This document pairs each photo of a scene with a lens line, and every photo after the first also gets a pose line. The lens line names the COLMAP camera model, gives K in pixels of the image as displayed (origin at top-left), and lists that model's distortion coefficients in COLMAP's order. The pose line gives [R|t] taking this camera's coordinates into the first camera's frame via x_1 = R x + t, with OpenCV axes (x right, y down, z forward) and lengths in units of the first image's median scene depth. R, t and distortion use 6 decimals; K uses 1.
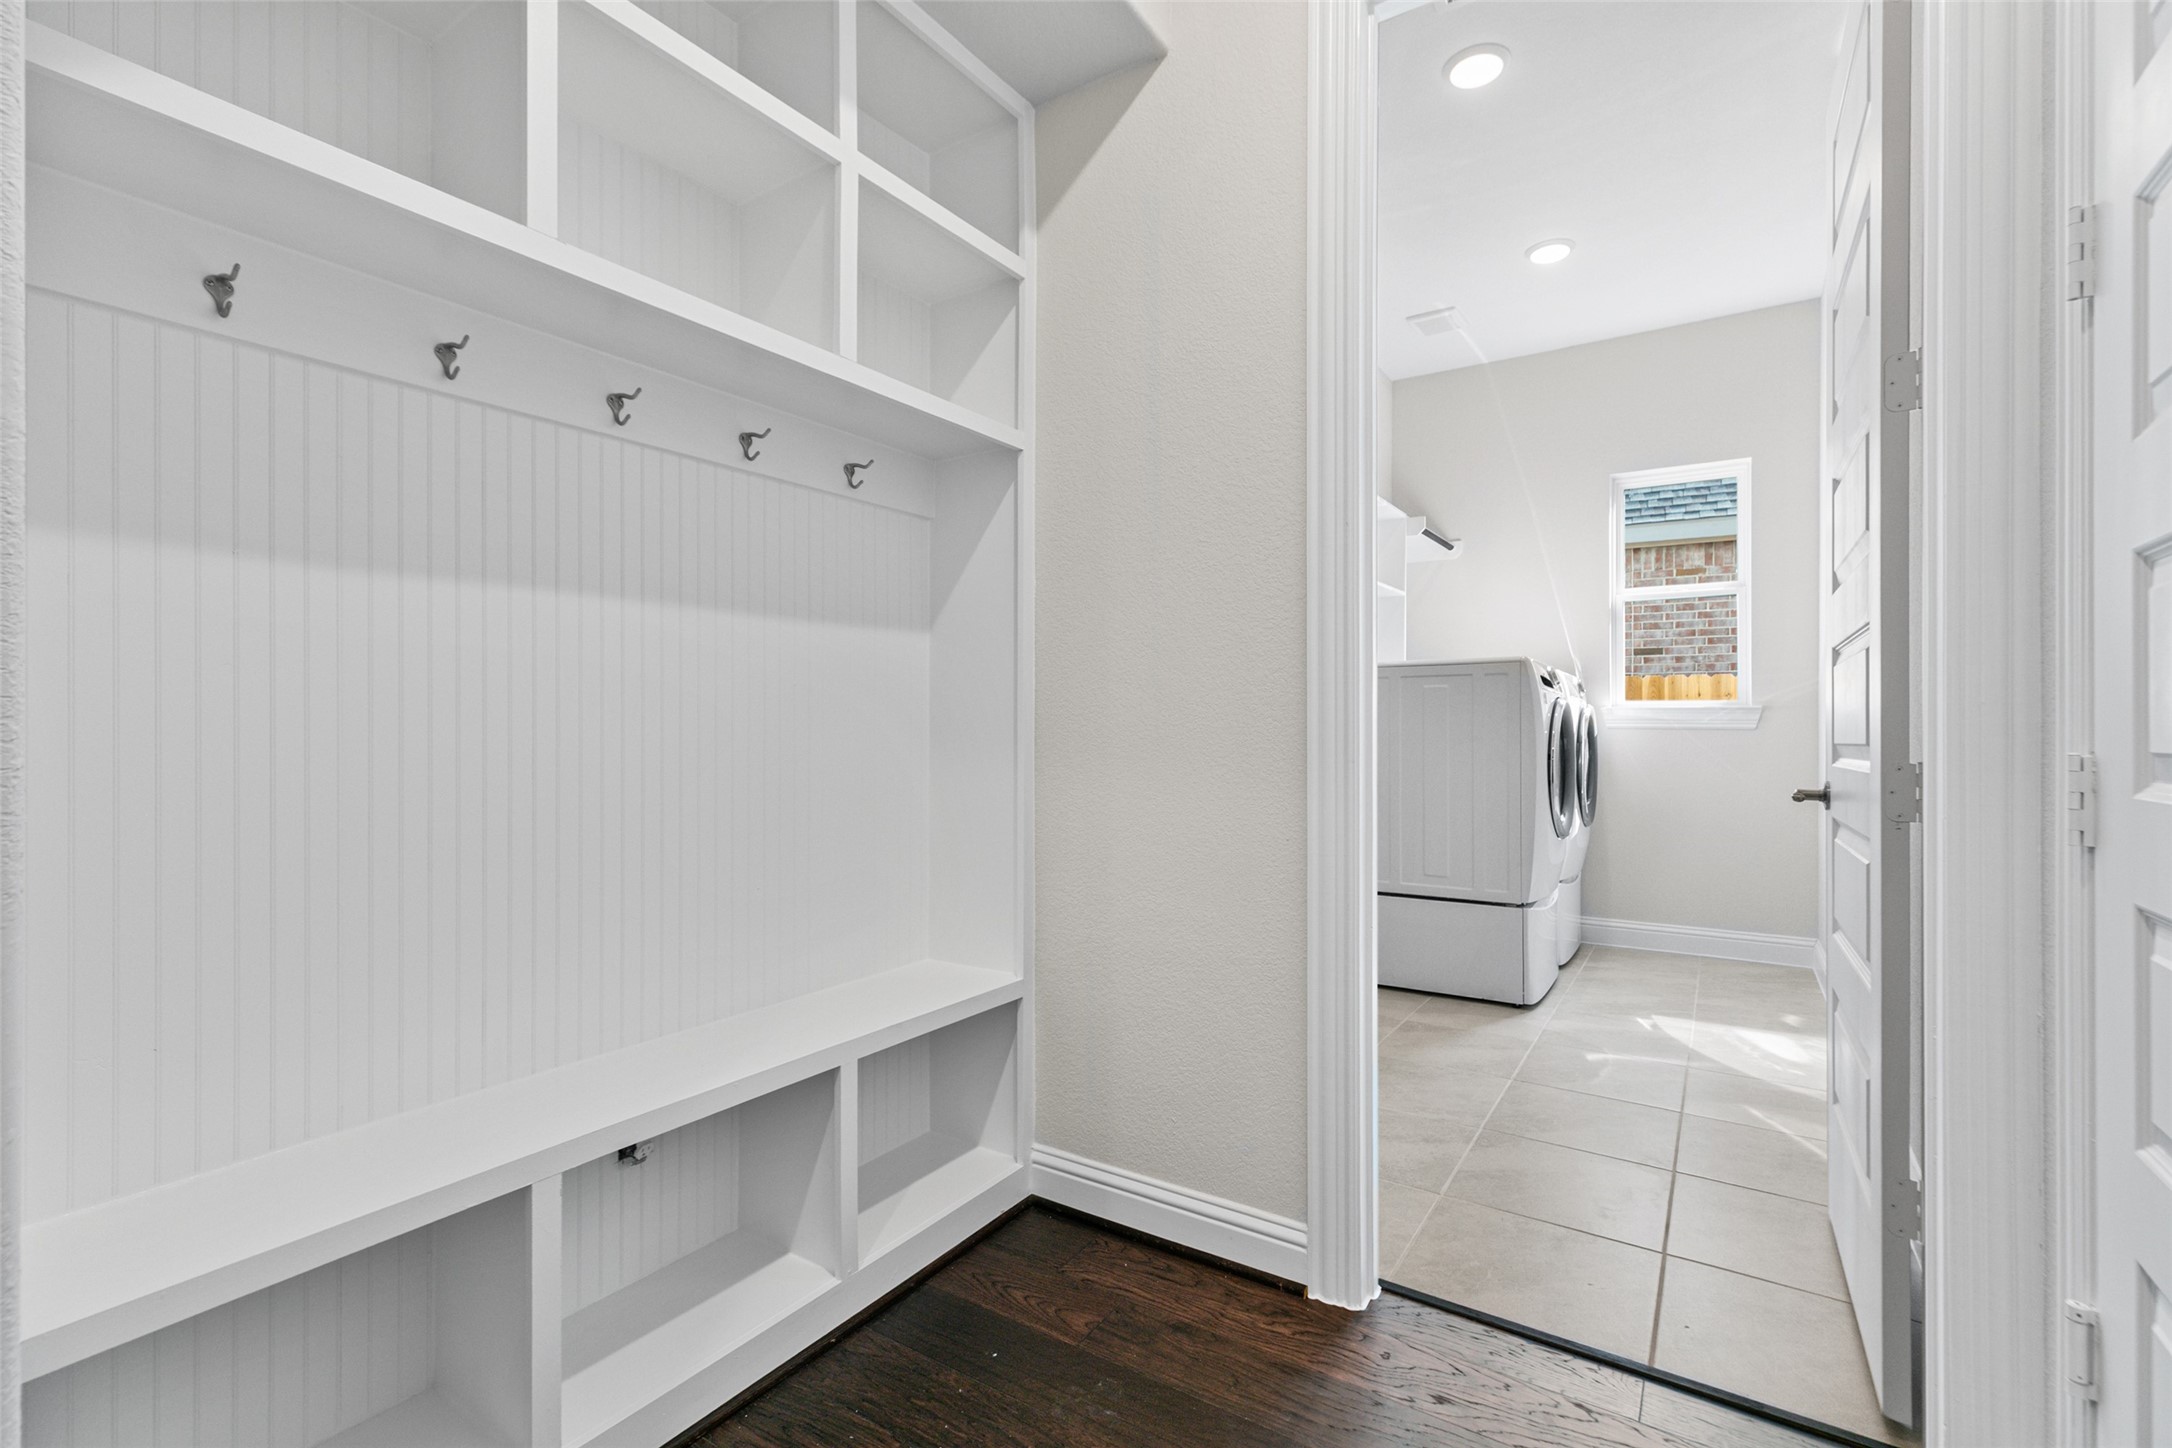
lens RADIAL K [[959.3, 0, 1089.4], [0, 959.3, 728.1], [0, 0, 1]] dist [0.007993, -0.000122]
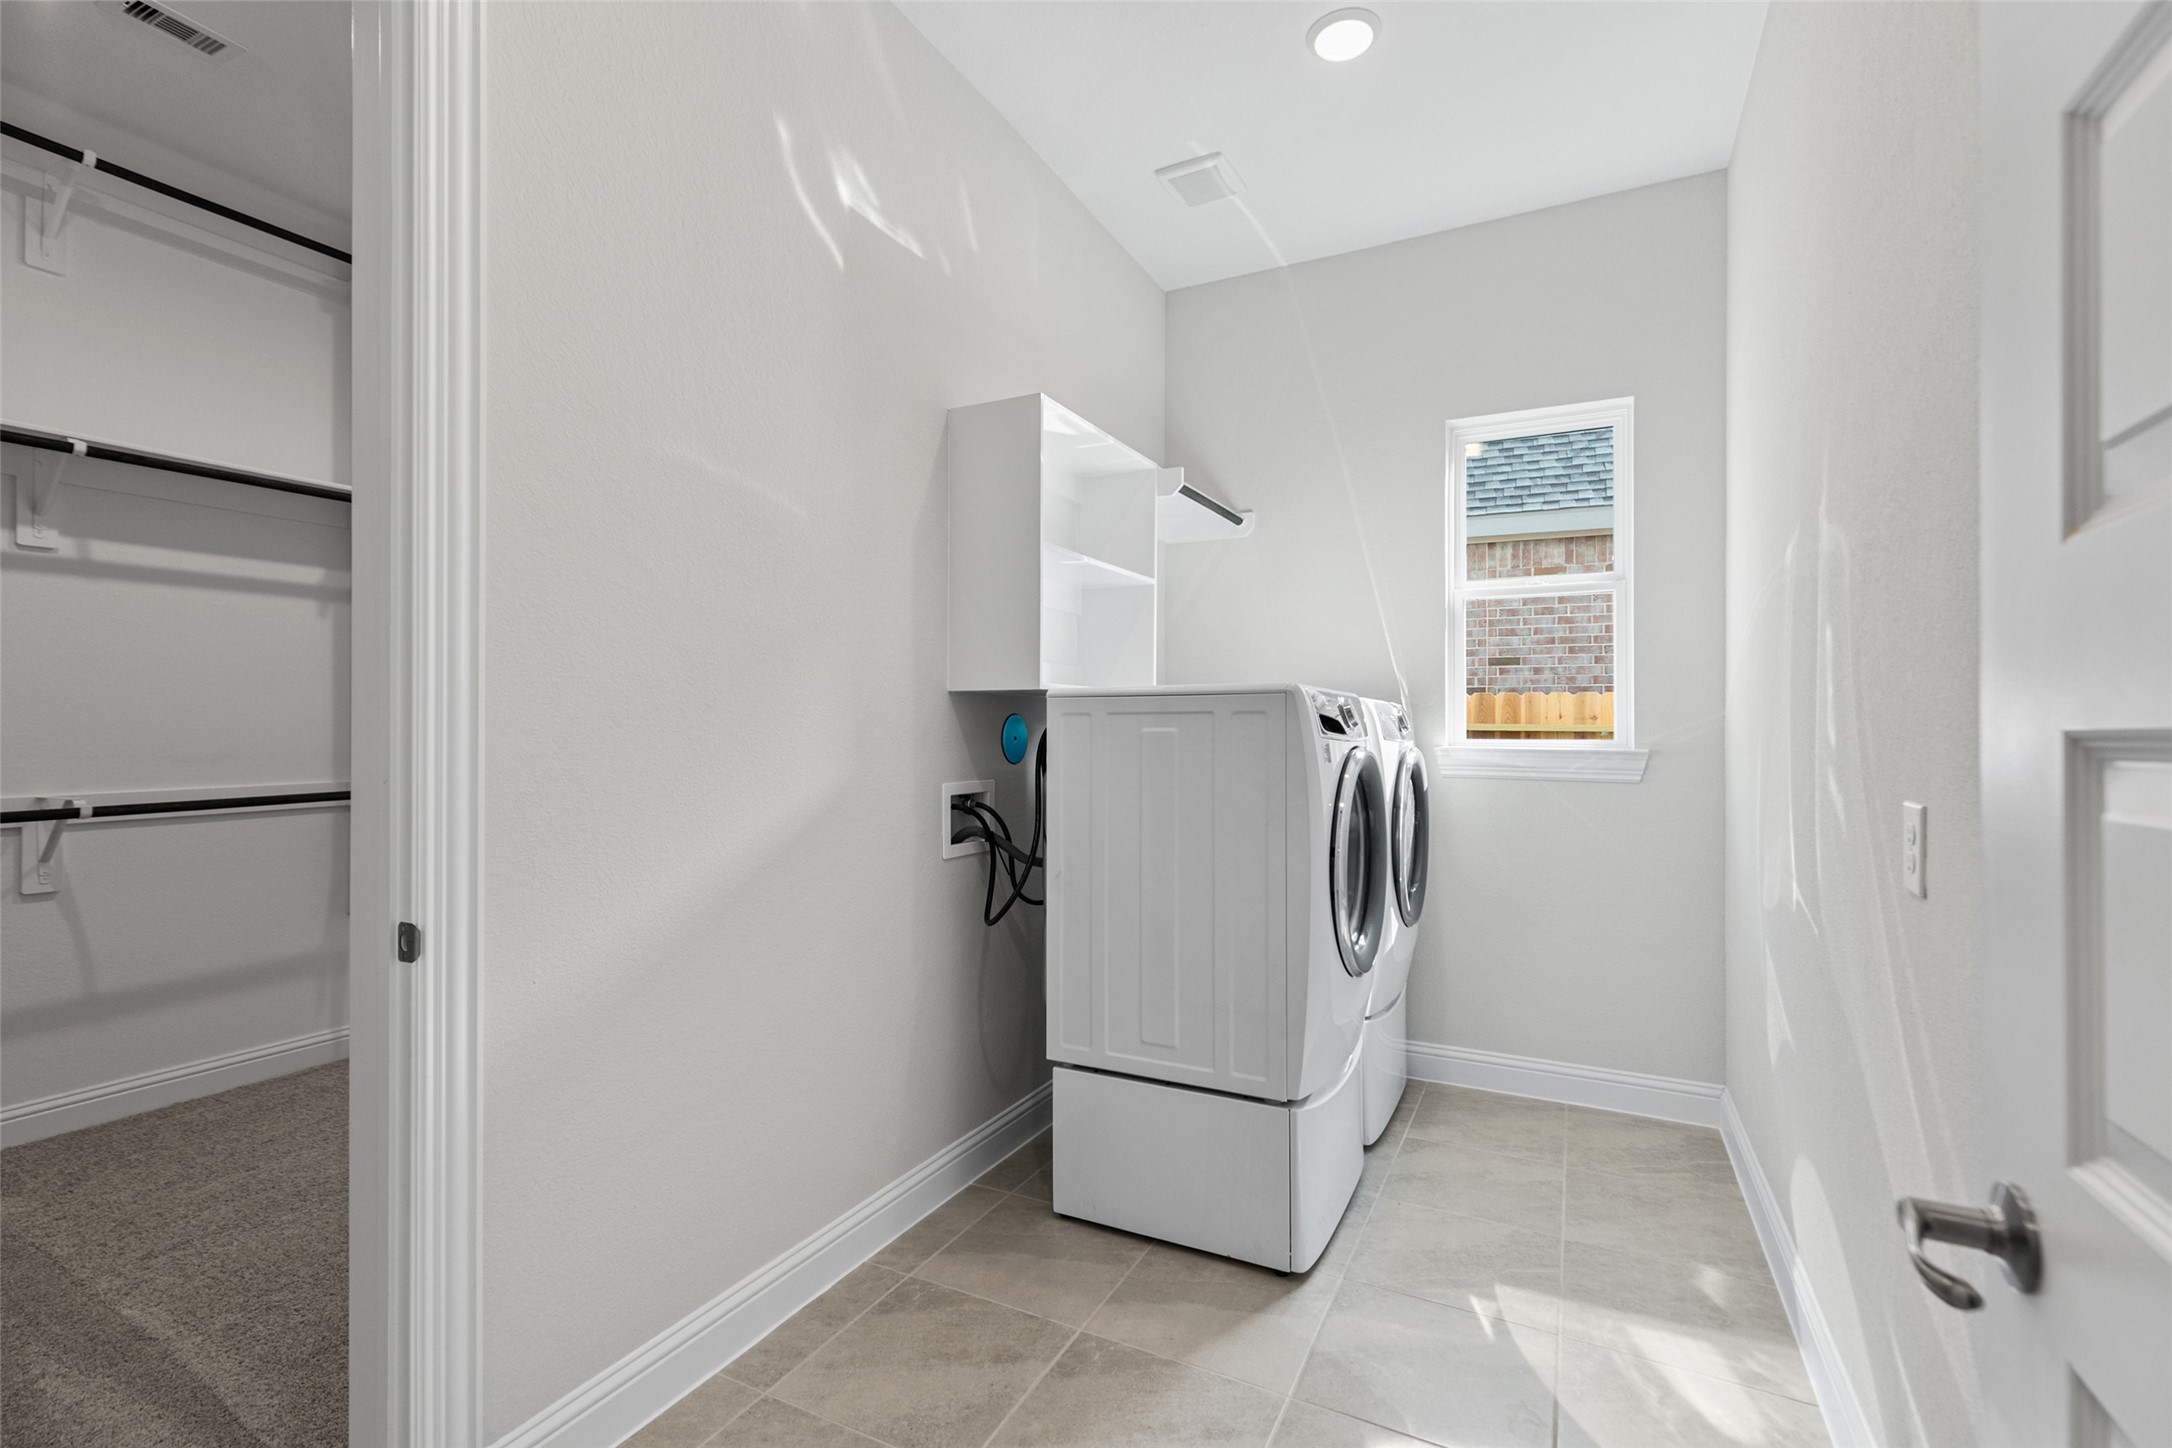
lens RADIAL K [[967.0, 0, 1077.3], [0, 967.0, 723.4], [0, 0, 1]] dist [0.005525, -0.000507]
pose [[0.994358, 0.002172, 0.106053, 0.128814], [-0.001727, 0.999989, -0.004287, -0.023704], [-0.106062, 0.004080, 0.994351, 0.210265]]
